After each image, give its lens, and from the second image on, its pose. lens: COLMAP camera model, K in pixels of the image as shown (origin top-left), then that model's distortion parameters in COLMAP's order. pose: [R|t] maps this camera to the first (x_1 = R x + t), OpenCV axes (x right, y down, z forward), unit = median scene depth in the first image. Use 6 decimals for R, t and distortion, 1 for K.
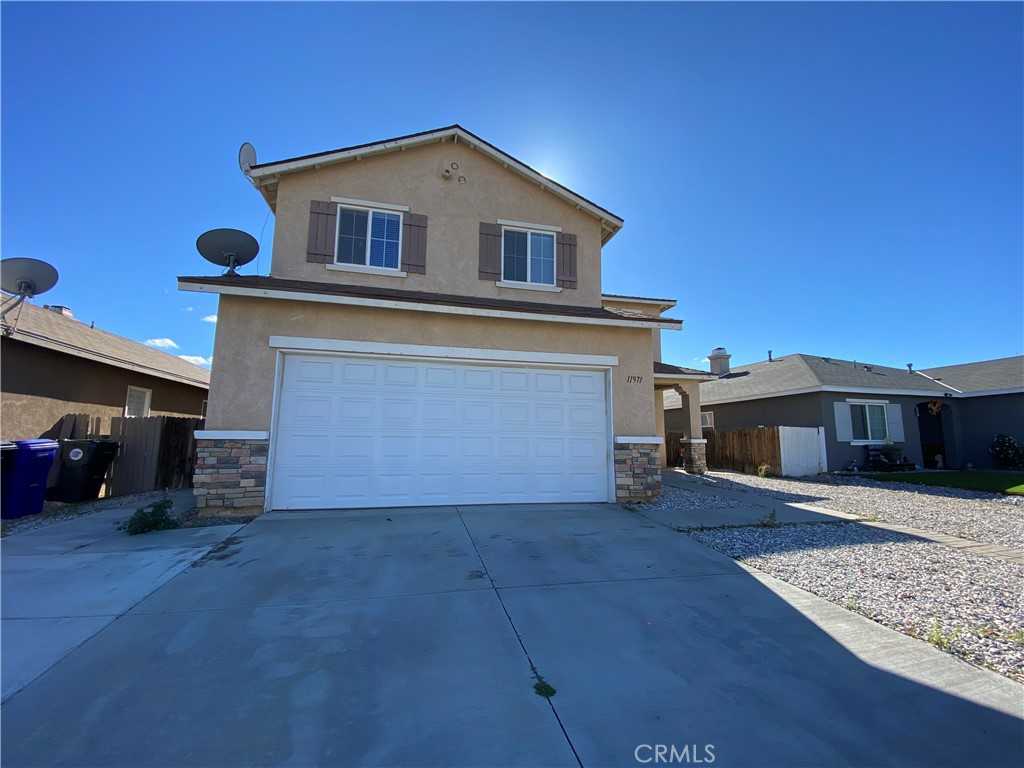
lens RADIAL K [[418.2, 0, 512.0], [0, 418.2, 384.0], [0, 0, 1]] dist [0.001937, -0.000119]
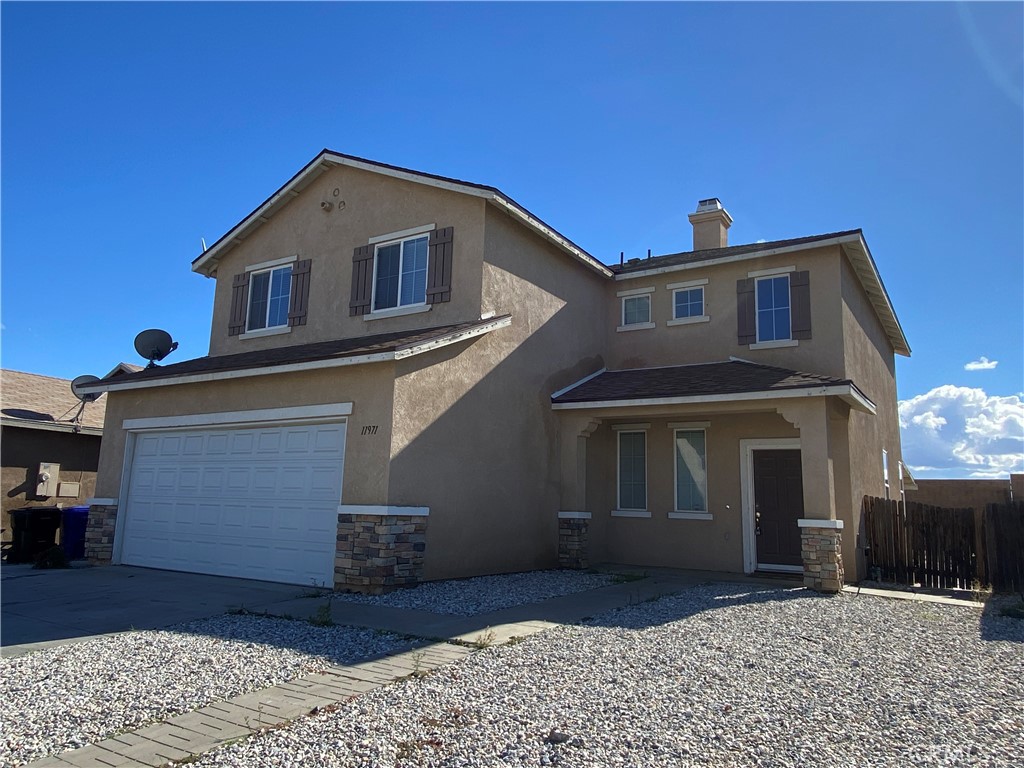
lens RADIAL K [[710.8, 0, 512.0], [0, 710.8, 384.0], [0, 0, 1]] dist [-0.000774, -0.000248]
pose [[0.710158, -0.114263, -0.694708, 1.396984], [0.076603, 0.993424, -0.085088, 0.036228], [0.699863, 0.007209, 0.714241, 0.258625]]
